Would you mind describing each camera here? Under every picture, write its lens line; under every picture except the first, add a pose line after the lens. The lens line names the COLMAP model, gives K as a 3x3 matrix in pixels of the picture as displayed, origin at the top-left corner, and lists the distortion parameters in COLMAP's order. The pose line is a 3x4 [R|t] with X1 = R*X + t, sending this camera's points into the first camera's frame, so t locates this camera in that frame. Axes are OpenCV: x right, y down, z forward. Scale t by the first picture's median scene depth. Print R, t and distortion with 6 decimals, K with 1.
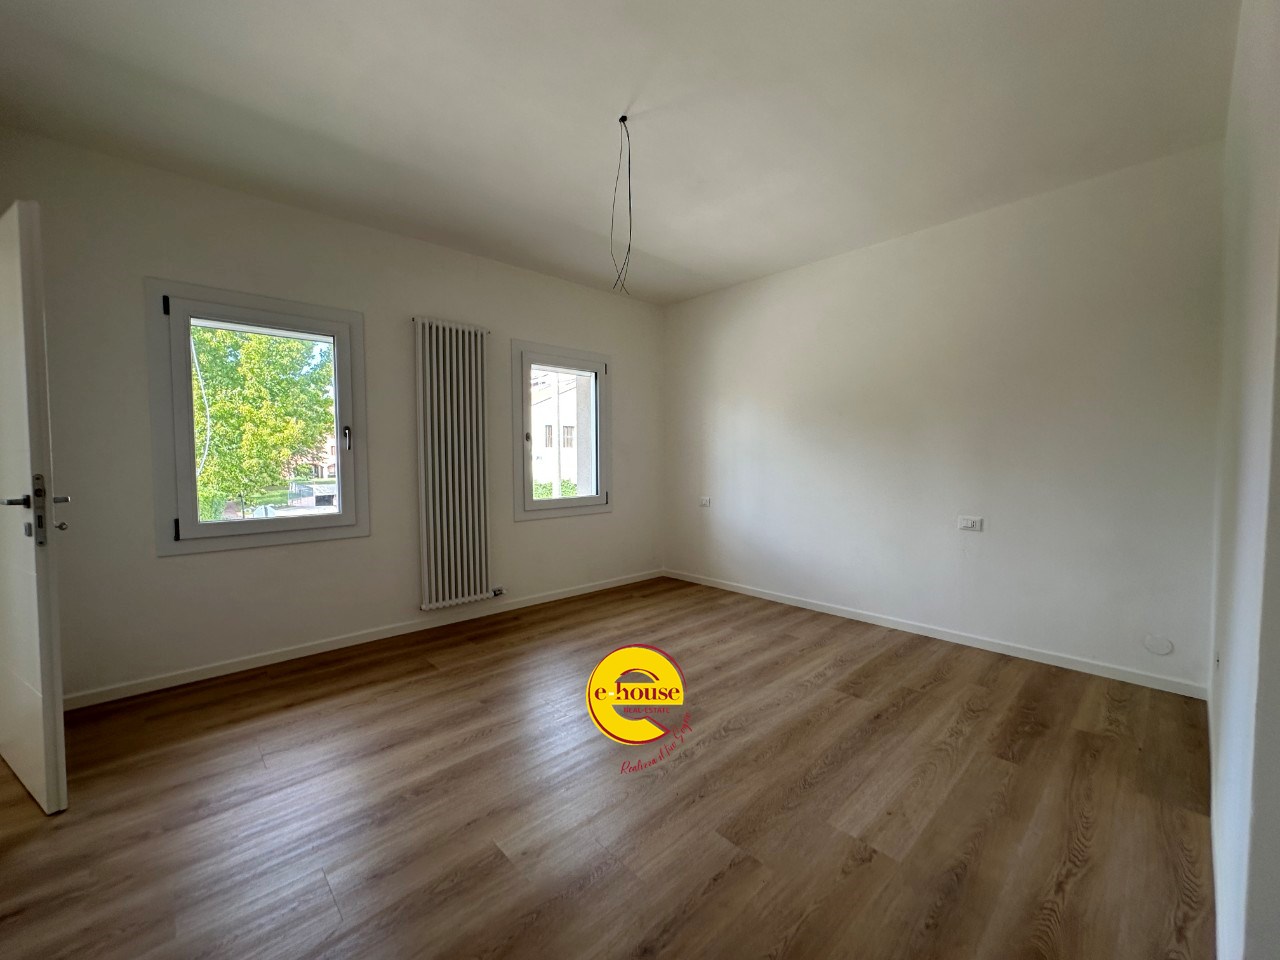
lens RADIAL K [[512.3, 0, 640.0], [0, 512.3, 480.0], [0, 0, 1]] dist [-0.005726, 0.002030]
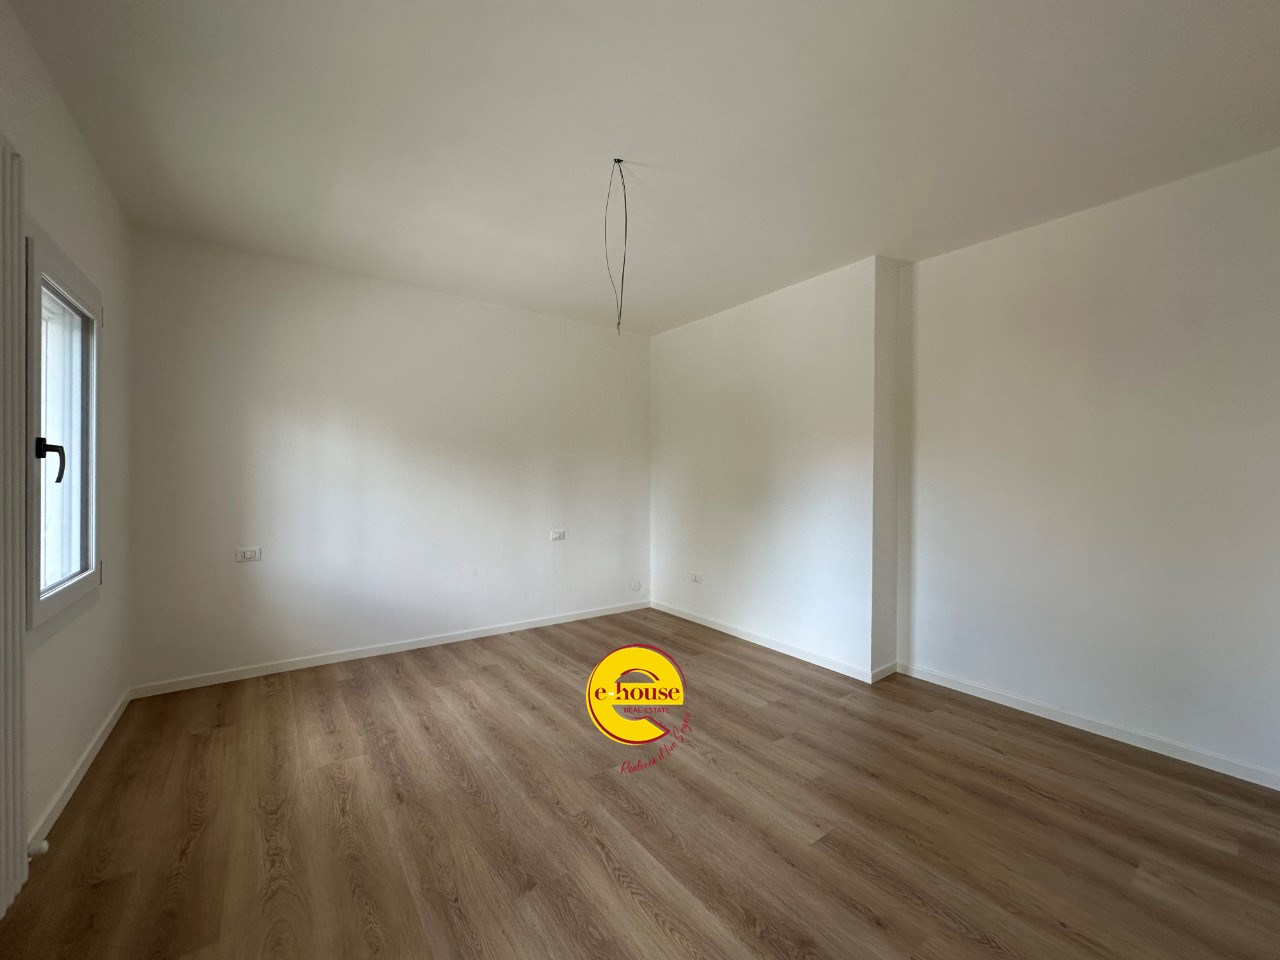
lens RADIAL K [[512.3, 0, 640.0], [0, 512.3, 480.0], [0, 0, 1]] dist [-0.005726, 0.002030]
pose [[0.122180, 0.001763, 0.992506, -0.757337], [0.036342, 0.999320, -0.006249, -0.051944], [-0.991842, 0.036833, 0.122033, 0.631268]]
